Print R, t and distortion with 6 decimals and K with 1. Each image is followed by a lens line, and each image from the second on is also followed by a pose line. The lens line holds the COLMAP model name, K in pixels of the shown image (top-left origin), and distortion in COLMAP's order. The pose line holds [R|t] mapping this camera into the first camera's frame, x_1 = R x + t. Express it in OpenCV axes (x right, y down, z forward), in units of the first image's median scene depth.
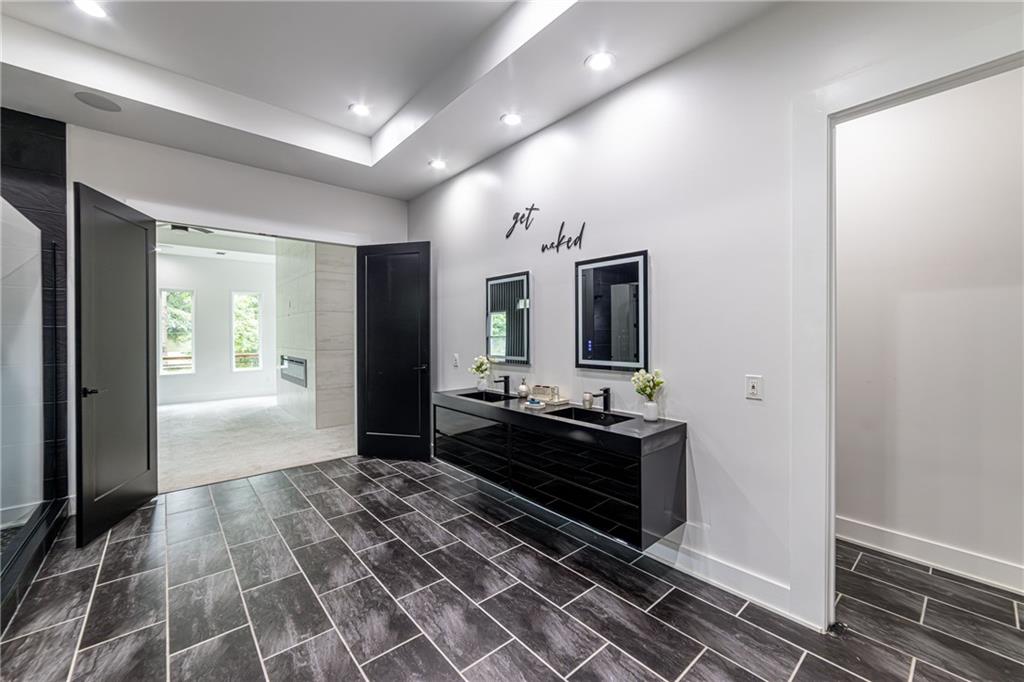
lens RADIAL K [[406.2, 0, 514.8], [0, 406.2, 333.8], [0, 0, 1]] dist [-0.000239, 0.000213]
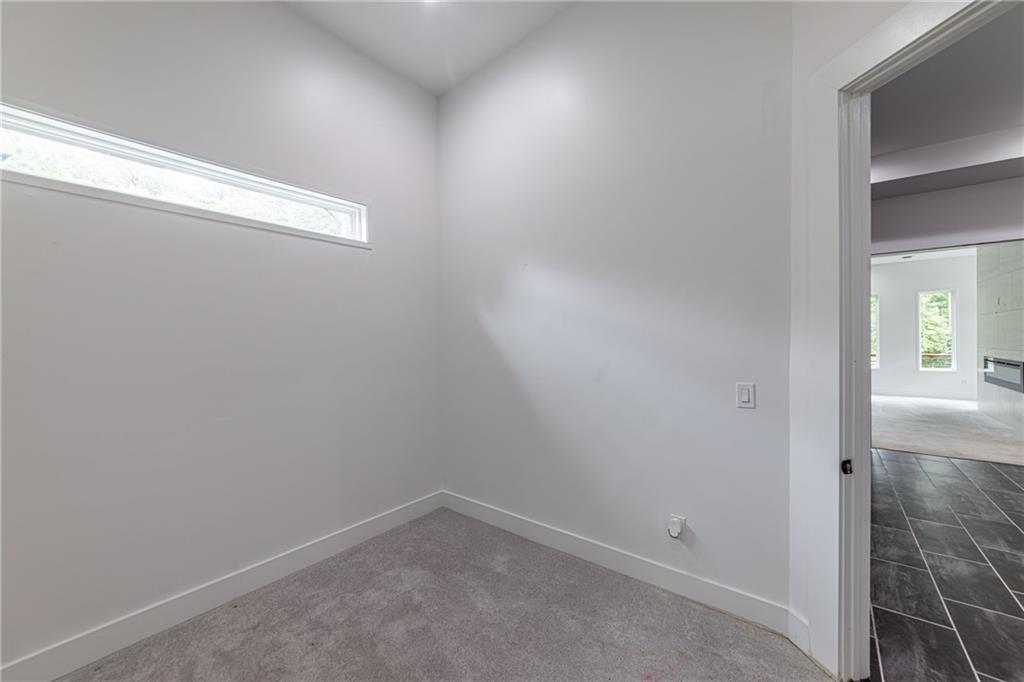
lens RADIAL K [[401.0, 0, 492.9], [0, 401.0, 336.5], [0, 0, 1]] dist [0.000701, 0.000377]
pose [[0.167922, 0.001905, -0.985798, 0.331418], [0.008528, 0.999958, 0.003385, -0.015207], [0.985763, -0.008975, 0.167899, -0.611763]]
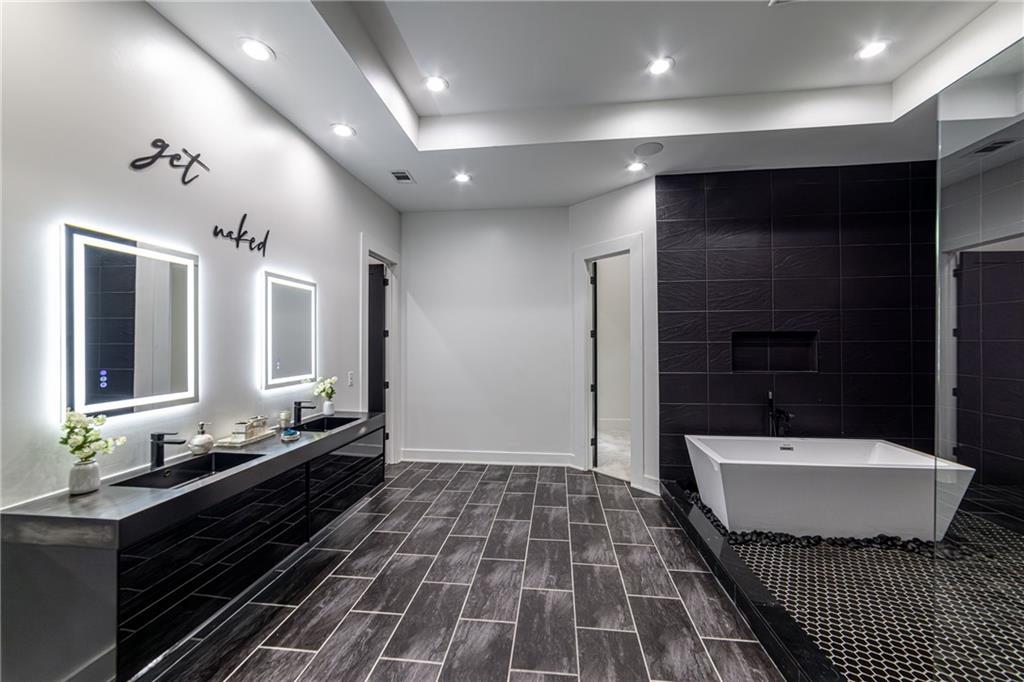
lens RADIAL K [[400.1, 0, 509.4], [0, 400.1, 343.4], [0, 0, 1]] dist [-0.002185, 0.000206]
pose [[-0.668786, 0.003698, 0.743445, -0.813305], [0.005181, 0.999987, -0.000314, -0.014288], [-0.743437, 0.003642, -0.668796, 1.129045]]
